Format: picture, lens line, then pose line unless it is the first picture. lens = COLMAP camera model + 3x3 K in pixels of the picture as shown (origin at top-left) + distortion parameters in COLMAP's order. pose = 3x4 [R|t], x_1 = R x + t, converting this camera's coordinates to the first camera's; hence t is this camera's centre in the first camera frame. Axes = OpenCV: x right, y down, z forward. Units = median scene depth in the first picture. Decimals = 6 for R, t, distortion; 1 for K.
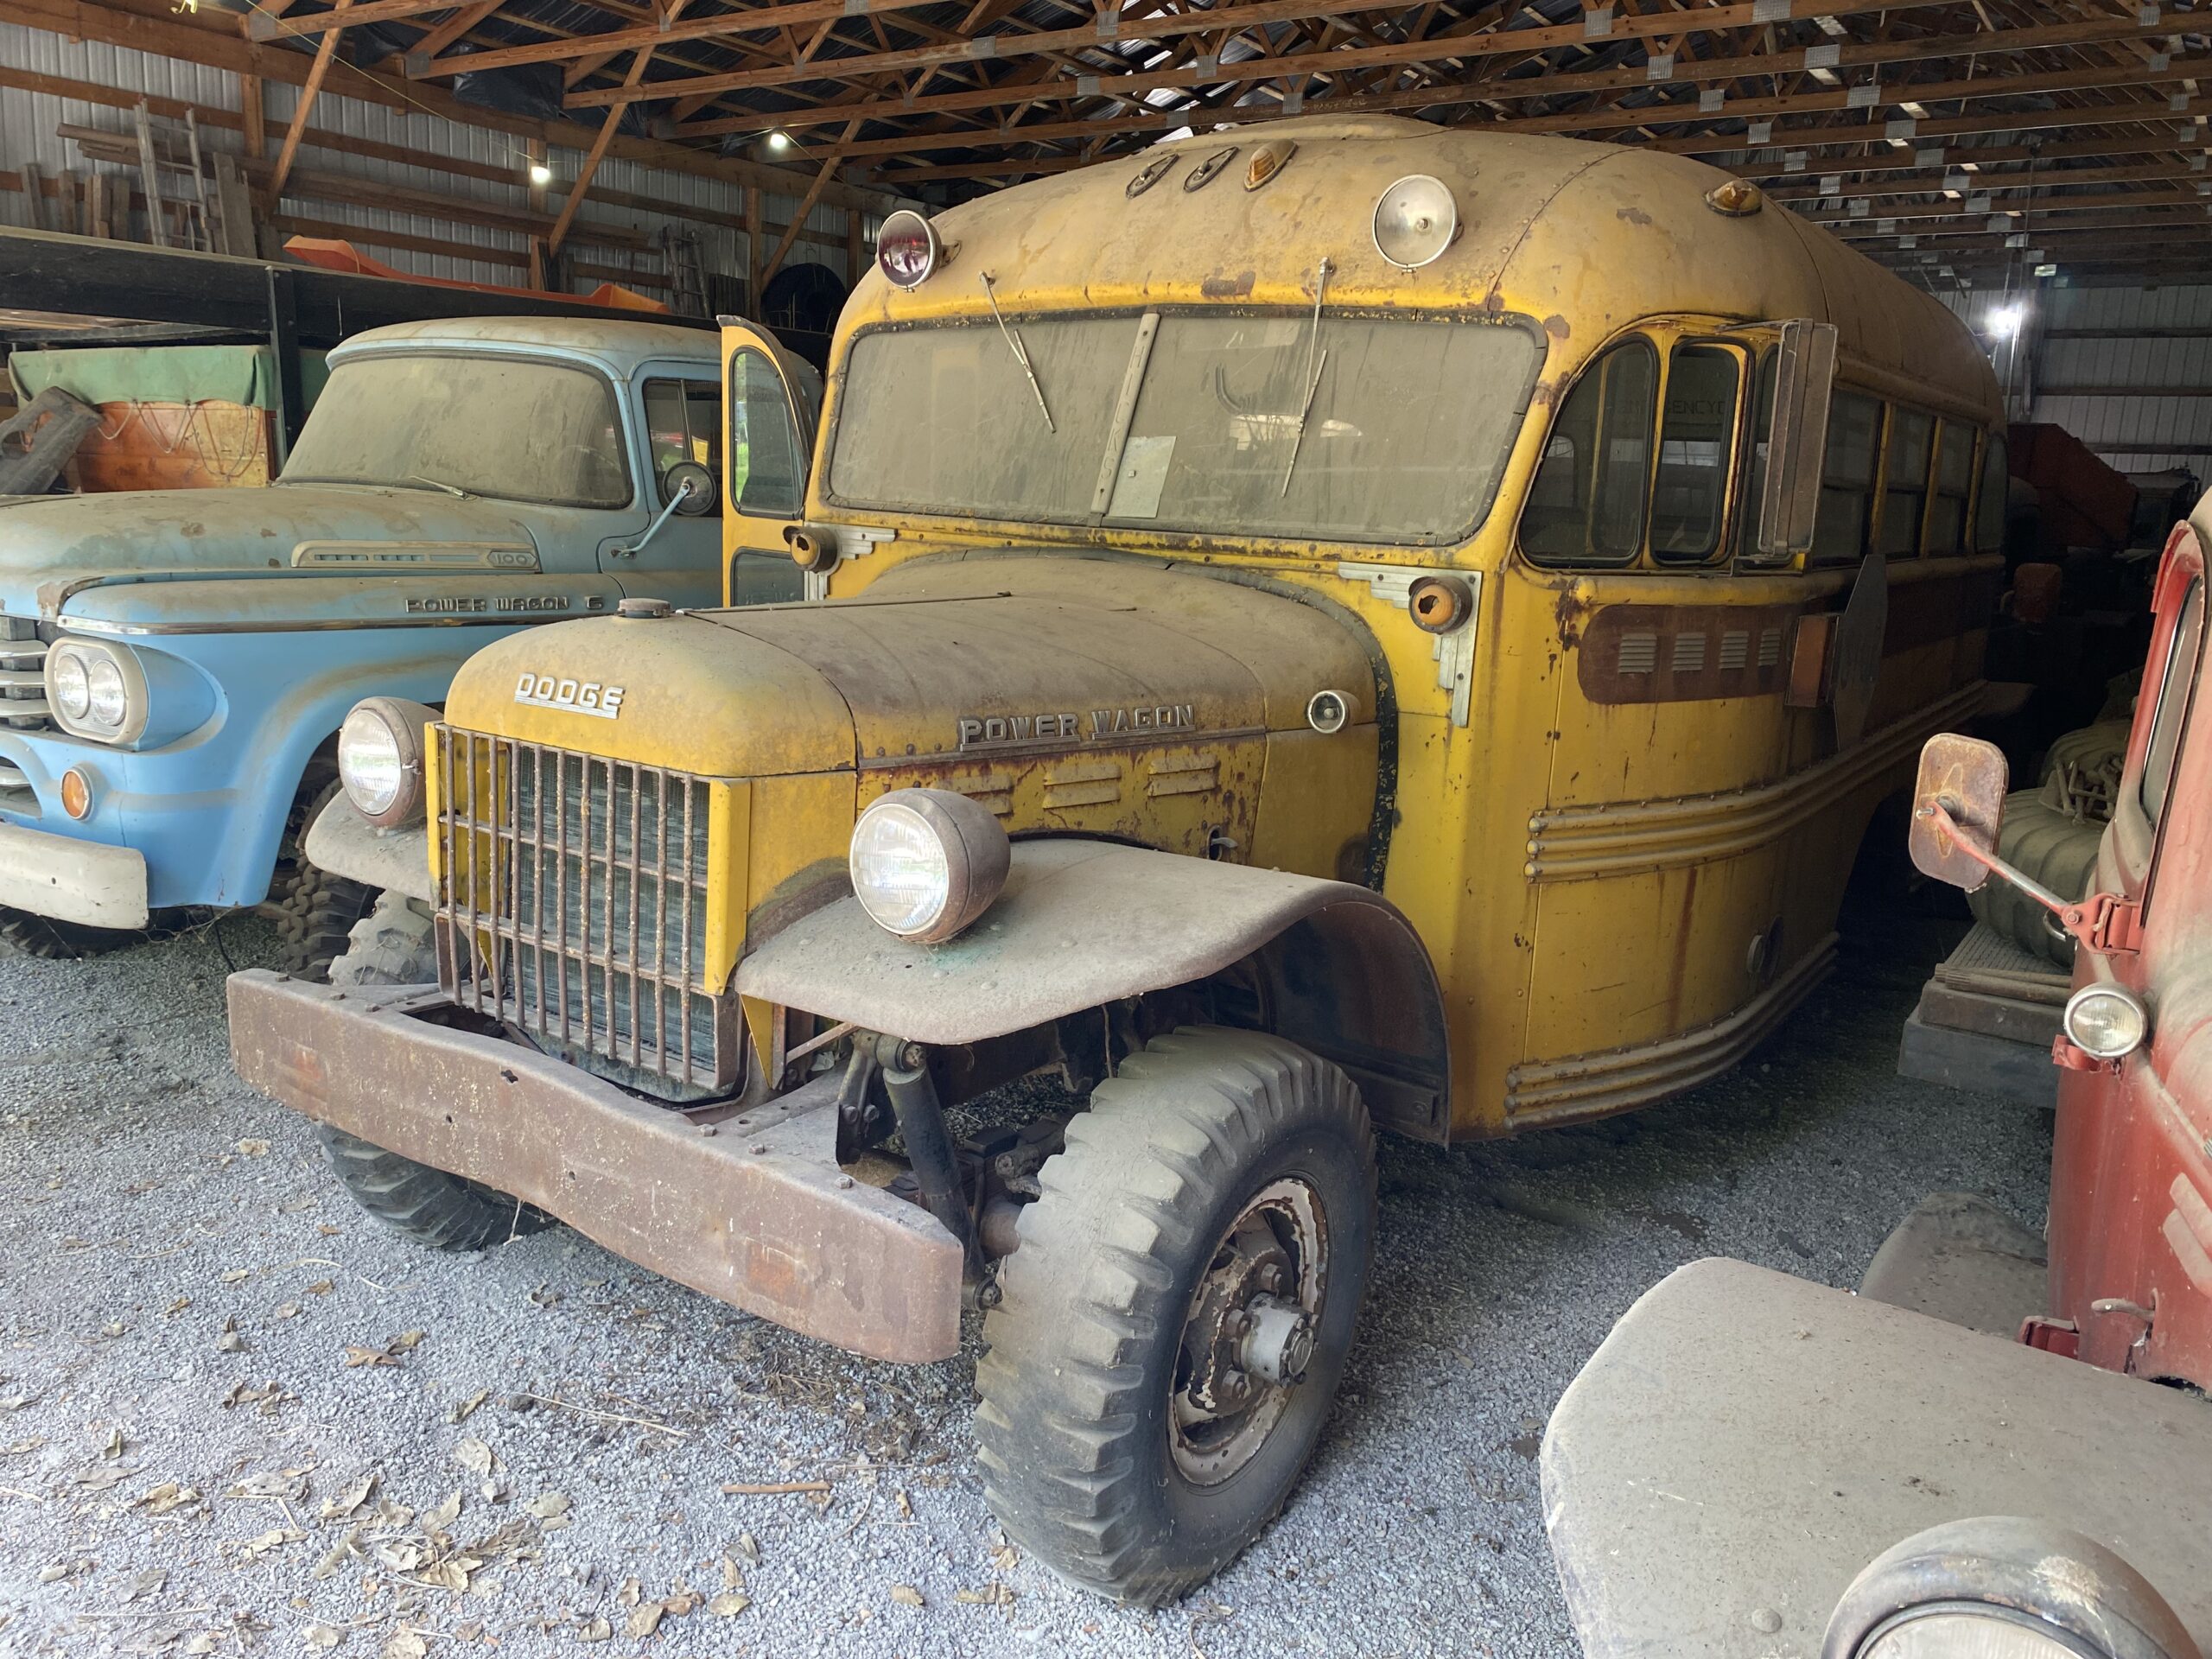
lens RADIAL K [[1670.0, 0, 1115.0], [0, 1670.0, 841.9], [0, 0, 1]] dist [0.044800, -0.047111]
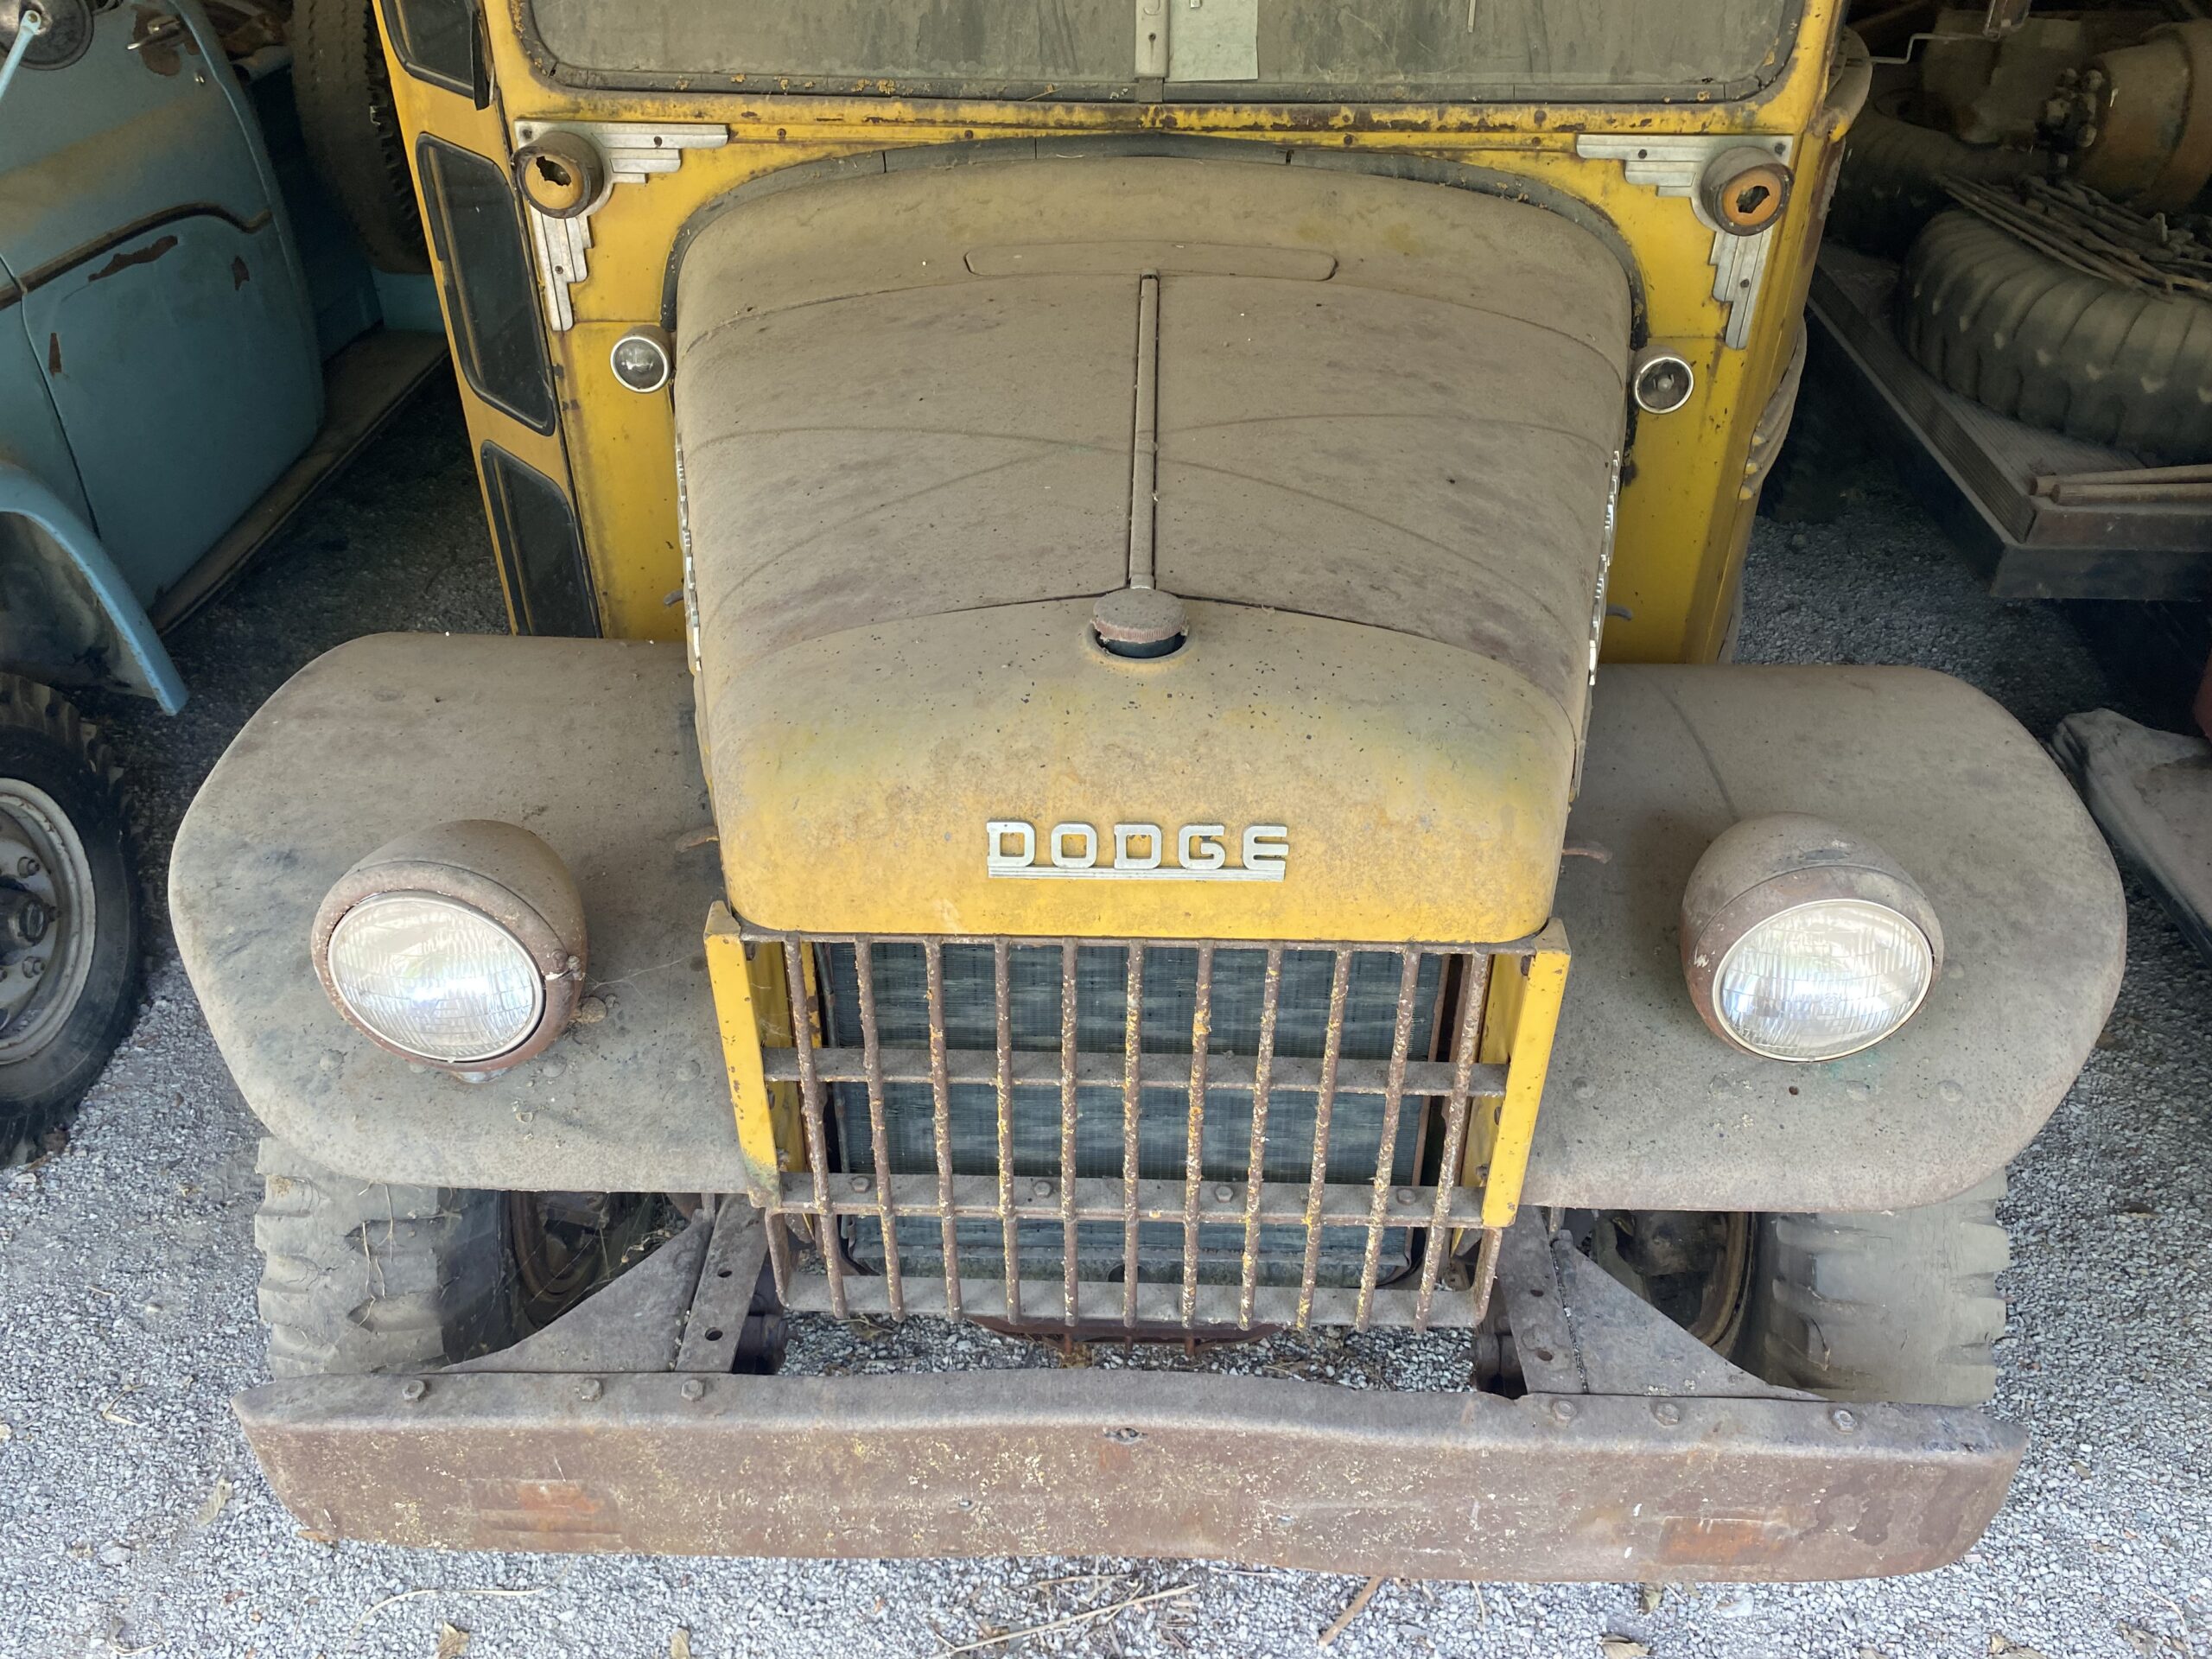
lens RADIAL K [[1675.1, 0, 1099.4], [0, 1675.1, 851.9], [0, 0, 1]] dist [0.009639, -0.036310]
pose [[0.835853, -0.352514, 0.420812, -0.405161], [0.148229, 0.883032, 0.445289, -0.230697], [-0.528561, -0.309819, 0.790338, 0.442742]]
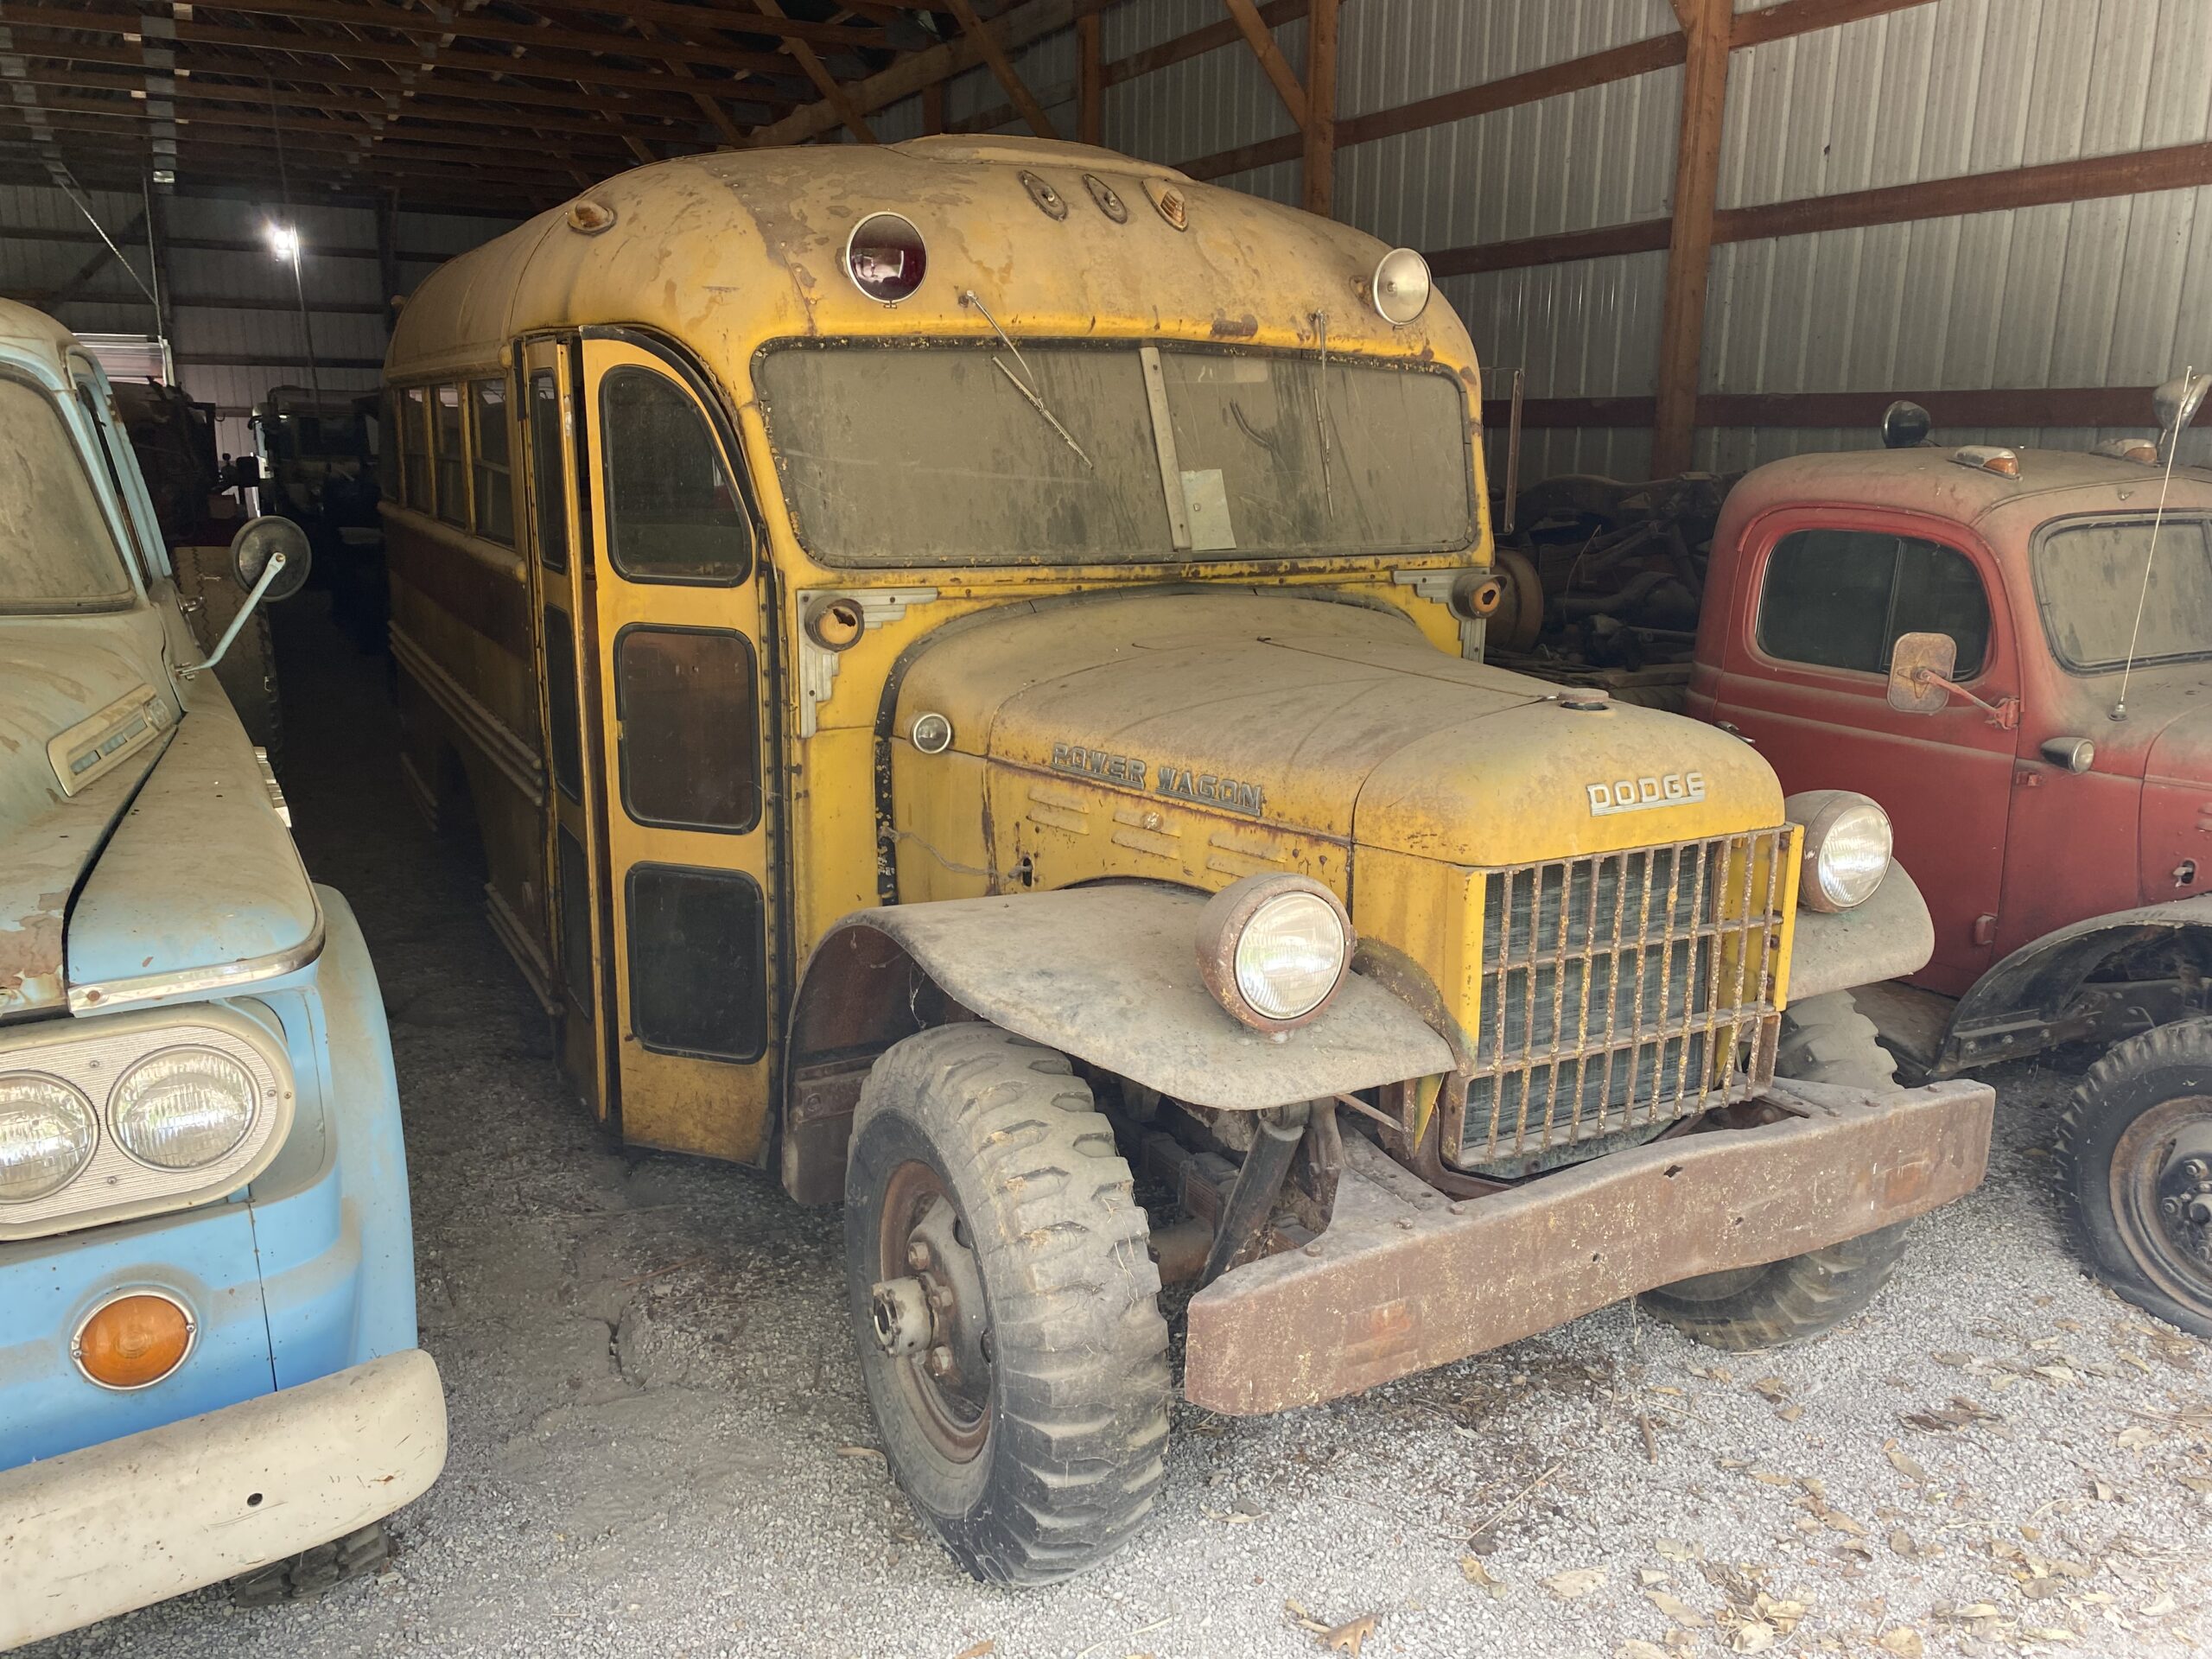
lens RADIAL K [[1670.0, 0, 1115.0], [0, 1670.0, 841.9], [0, 0, 1]] dist [0.044800, -0.047111]
pose [[0.452013, -0.250398, 0.856145, -0.978246], [0.198103, 0.964003, 0.177352, -0.220835], [-0.869735, 0.089440, 0.485347, 0.579062]]
